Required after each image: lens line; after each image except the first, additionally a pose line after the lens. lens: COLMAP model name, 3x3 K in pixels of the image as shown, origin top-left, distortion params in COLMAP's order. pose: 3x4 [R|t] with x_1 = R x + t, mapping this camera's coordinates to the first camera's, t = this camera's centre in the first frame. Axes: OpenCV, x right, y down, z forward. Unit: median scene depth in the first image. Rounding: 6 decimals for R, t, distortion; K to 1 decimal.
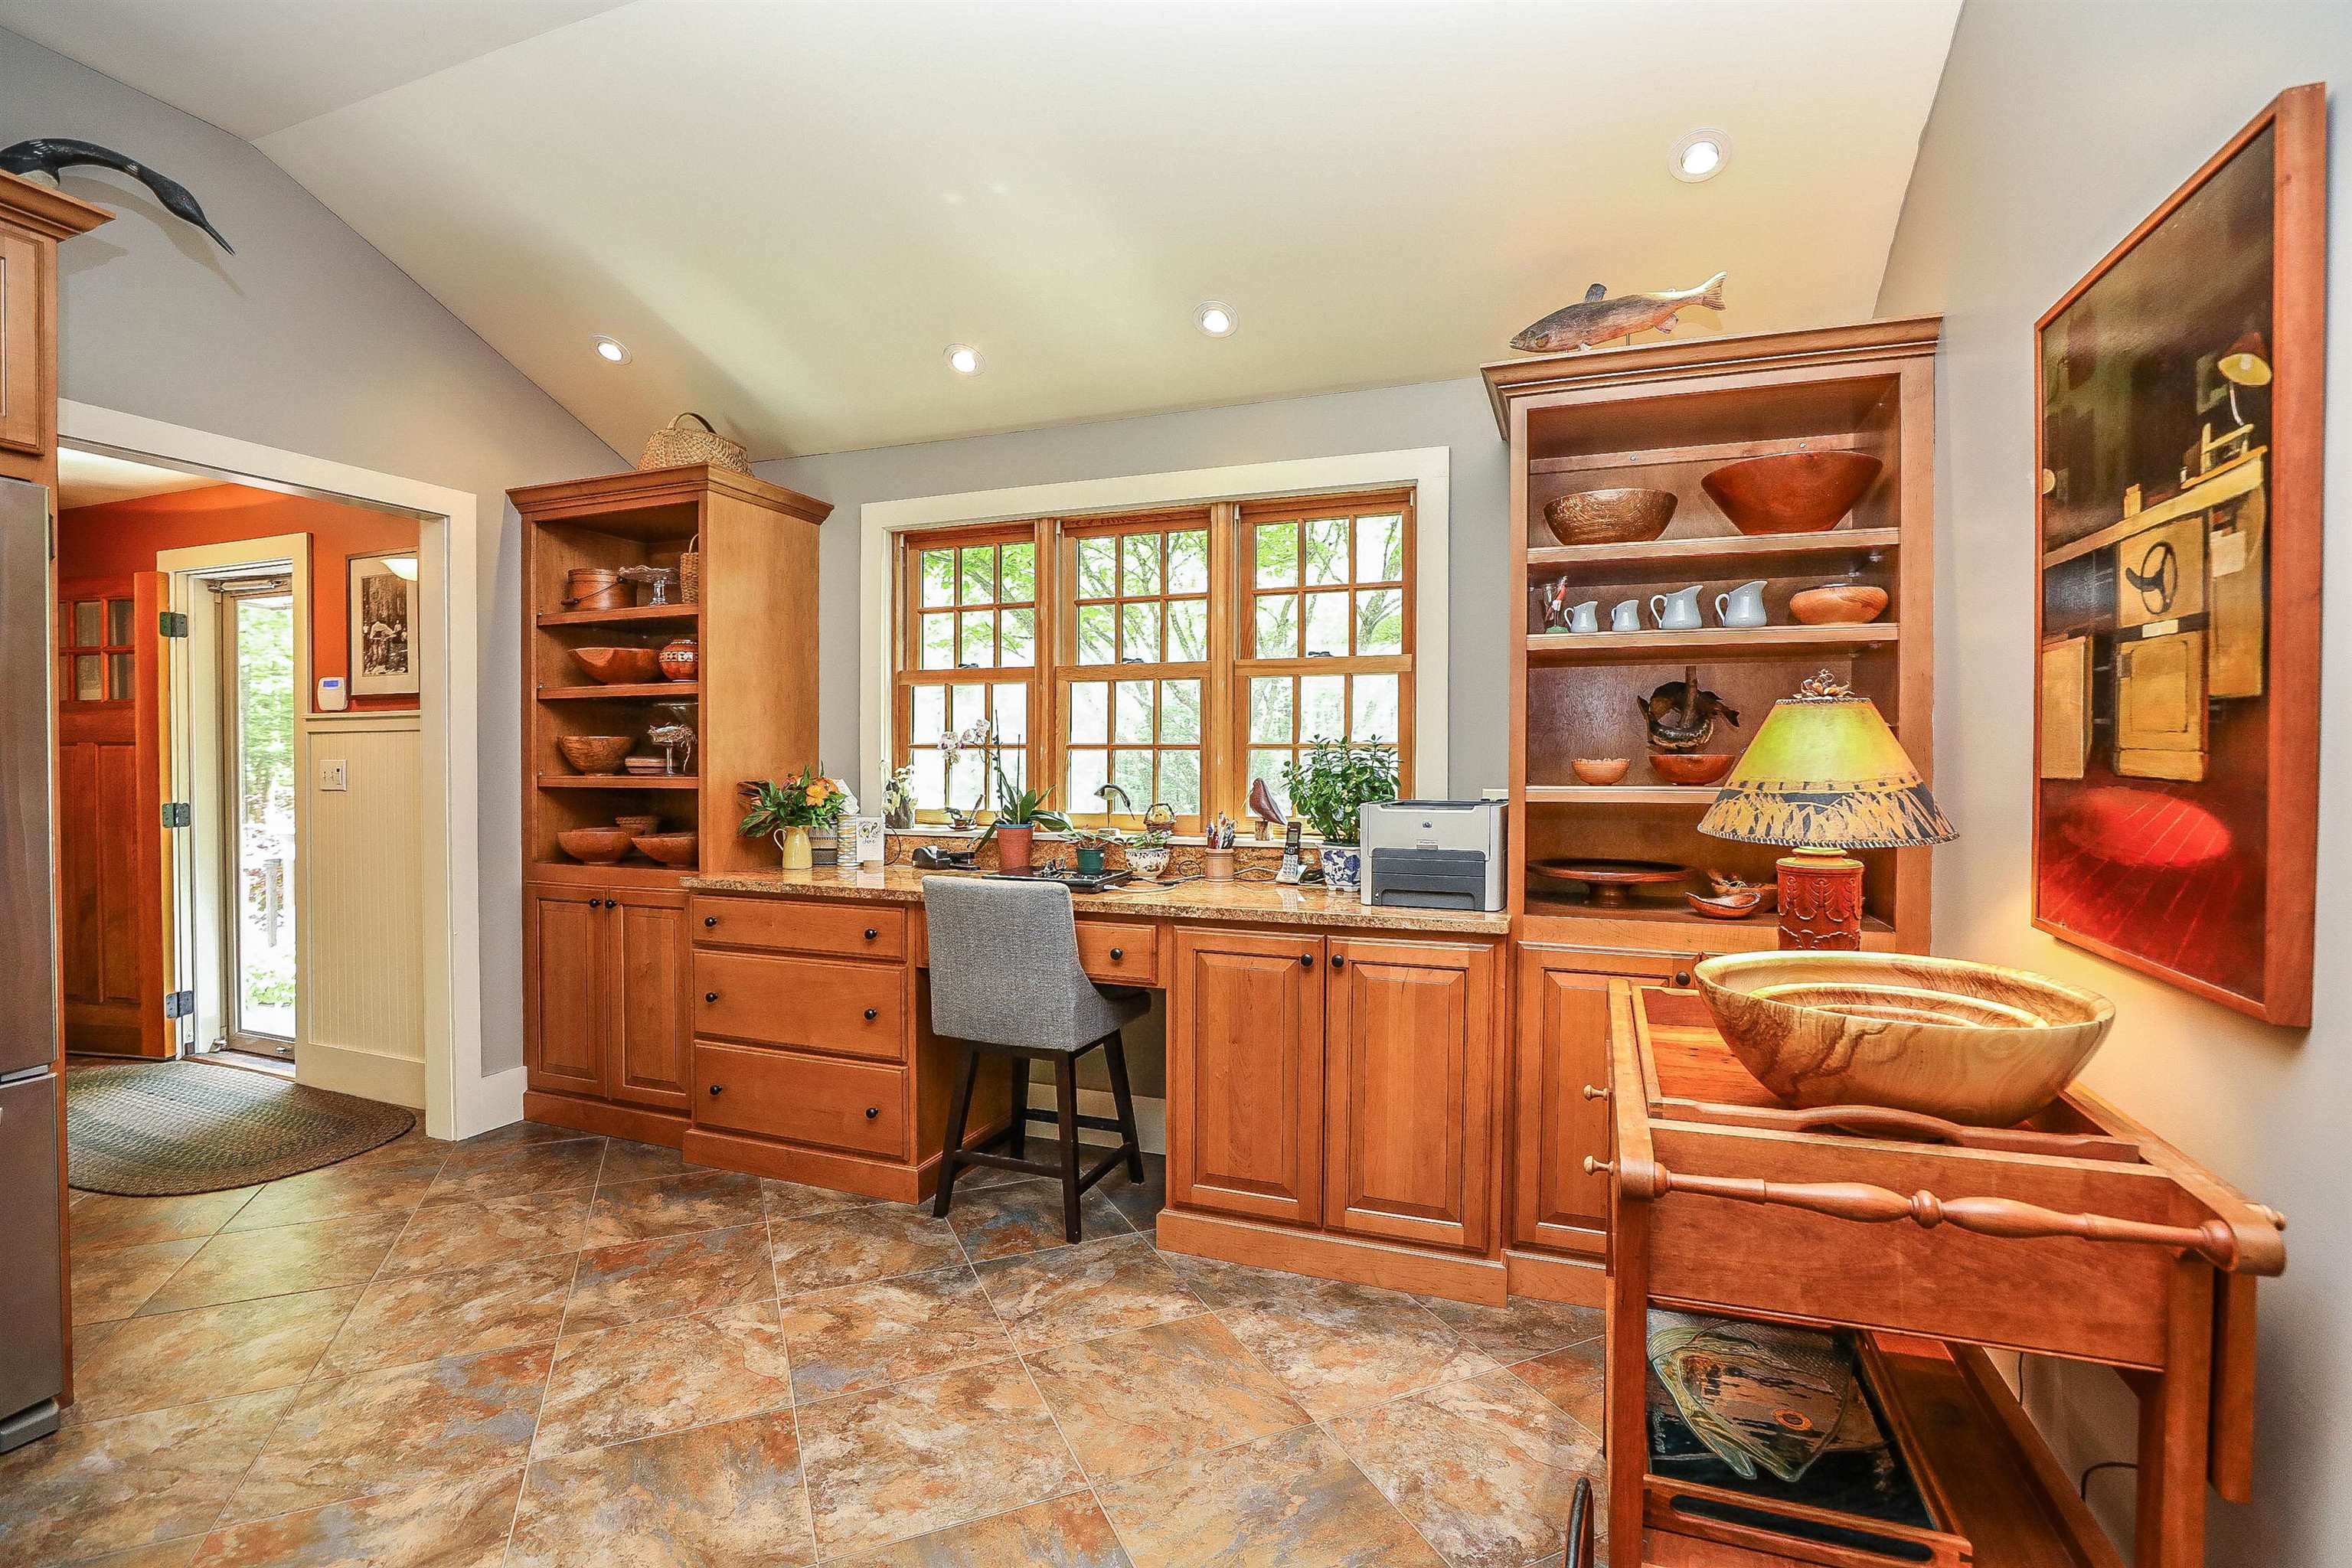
lens RADIAL K [[1075.8, 0, 1174.8], [0, 1075.8, 777.0], [0, 0, 1]] dist [-0.028773, 0.002497]
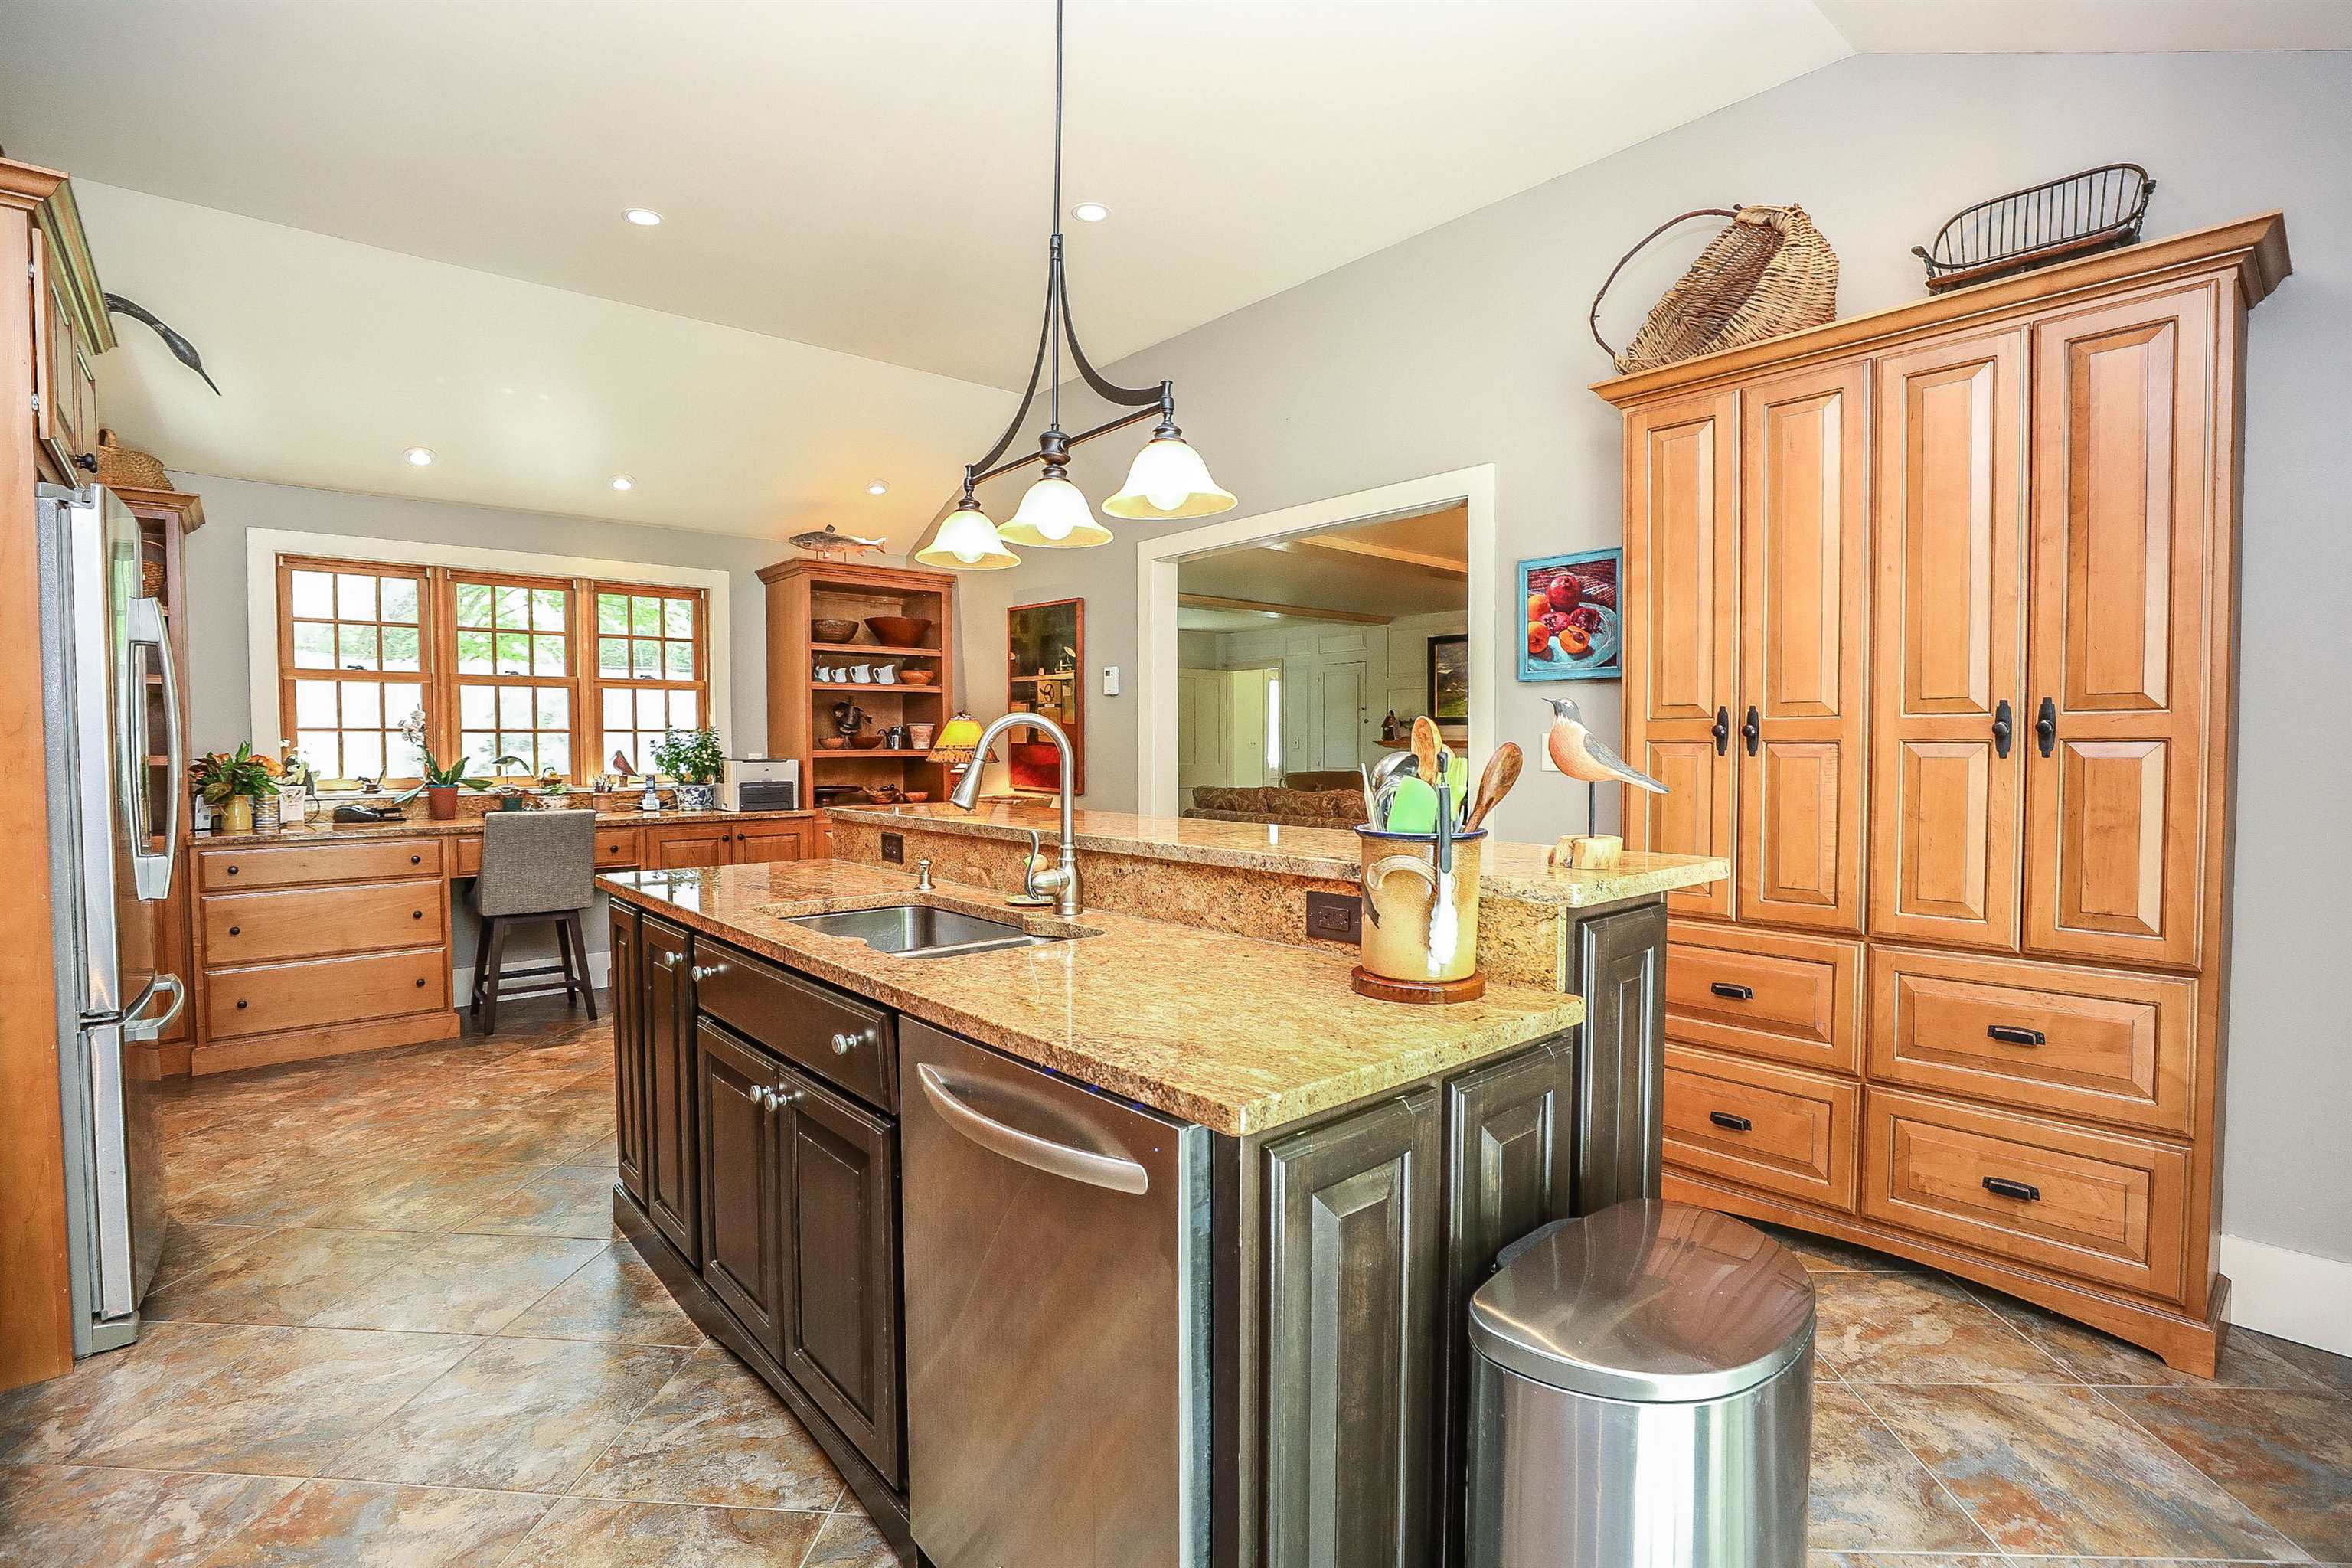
lens RADIAL K [[1075.8, 0, 1178.8], [0, 1075.8, 768.8], [0, 0, 1]] dist [-0.028773, 0.002497]
pose [[0.463724, -0.027609, 0.885550, -1.068688], [0.016610, 0.999610, 0.022467, 0.007959], [-0.885824, 0.004290, 0.464001, -0.581887]]
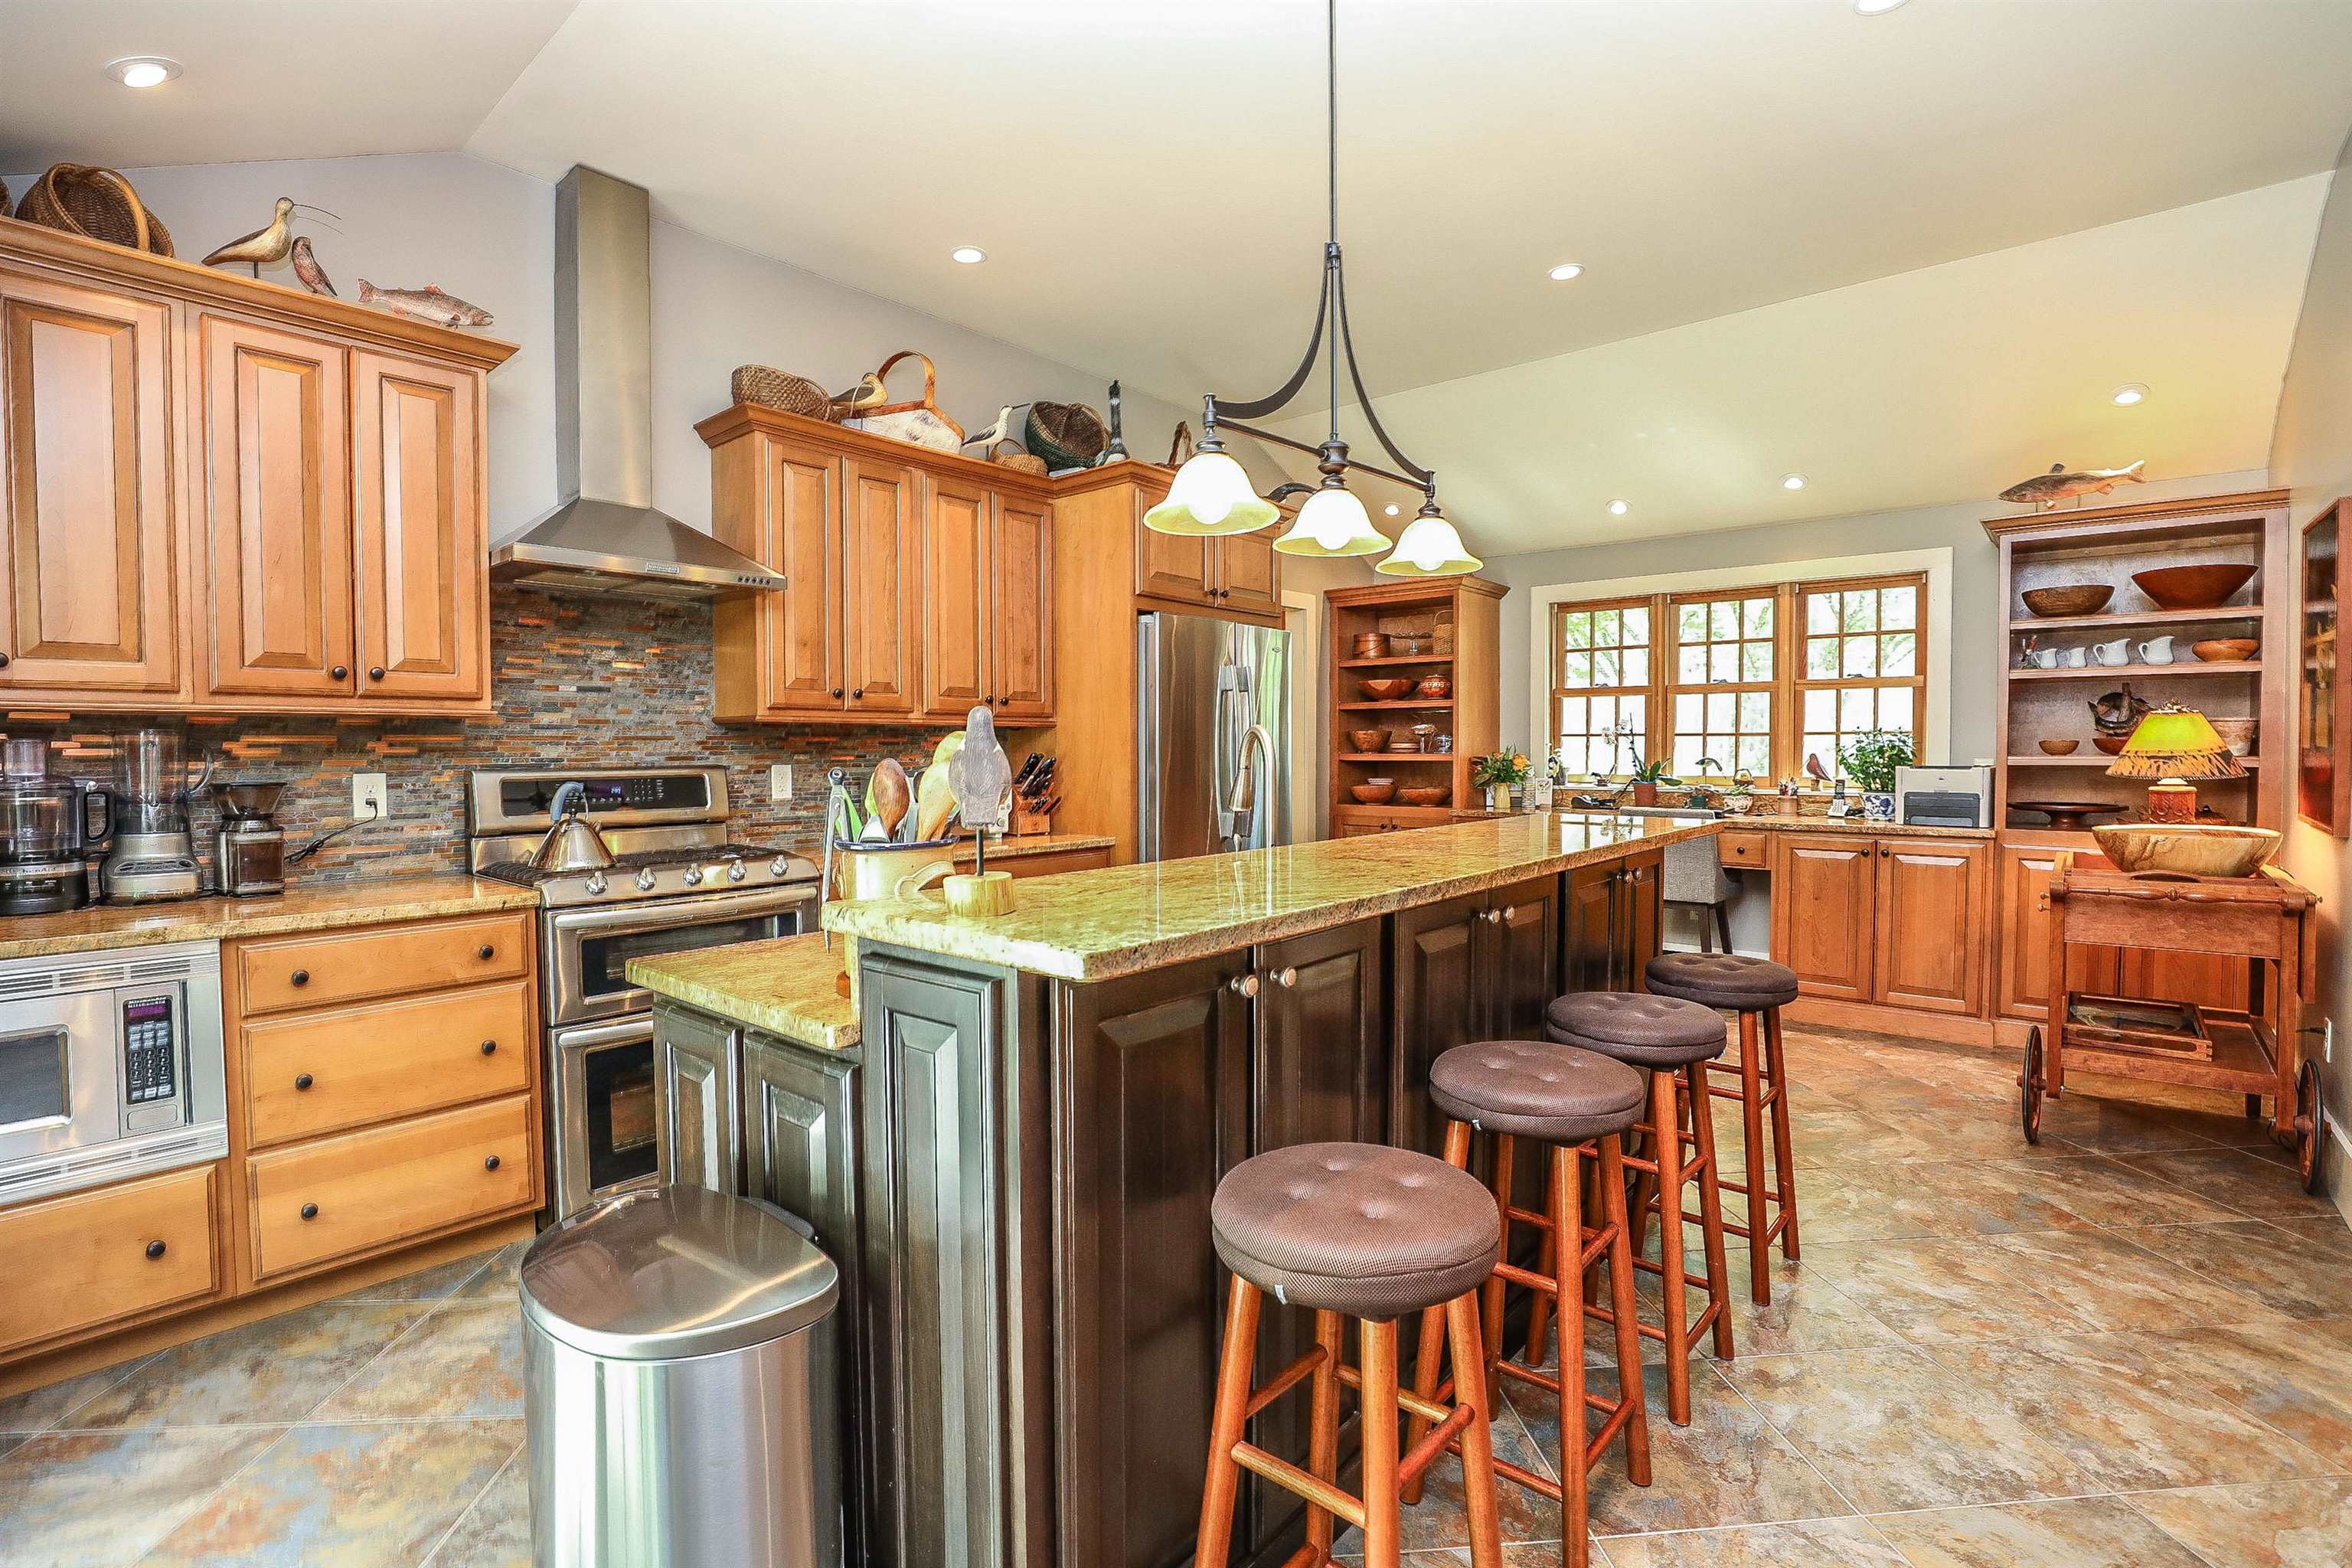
lens RADIAL K [[1075.8, 0, 1179.2], [0, 1075.8, 775.4], [0, 0, 1]] dist [-0.028773, 0.002497]
pose [[0.943042, 0.004263, -0.332646, -0.314995], [-0.000205, 0.999925, 0.012234, 0.016101], [0.332673, -0.011469, 0.942973, -0.909953]]
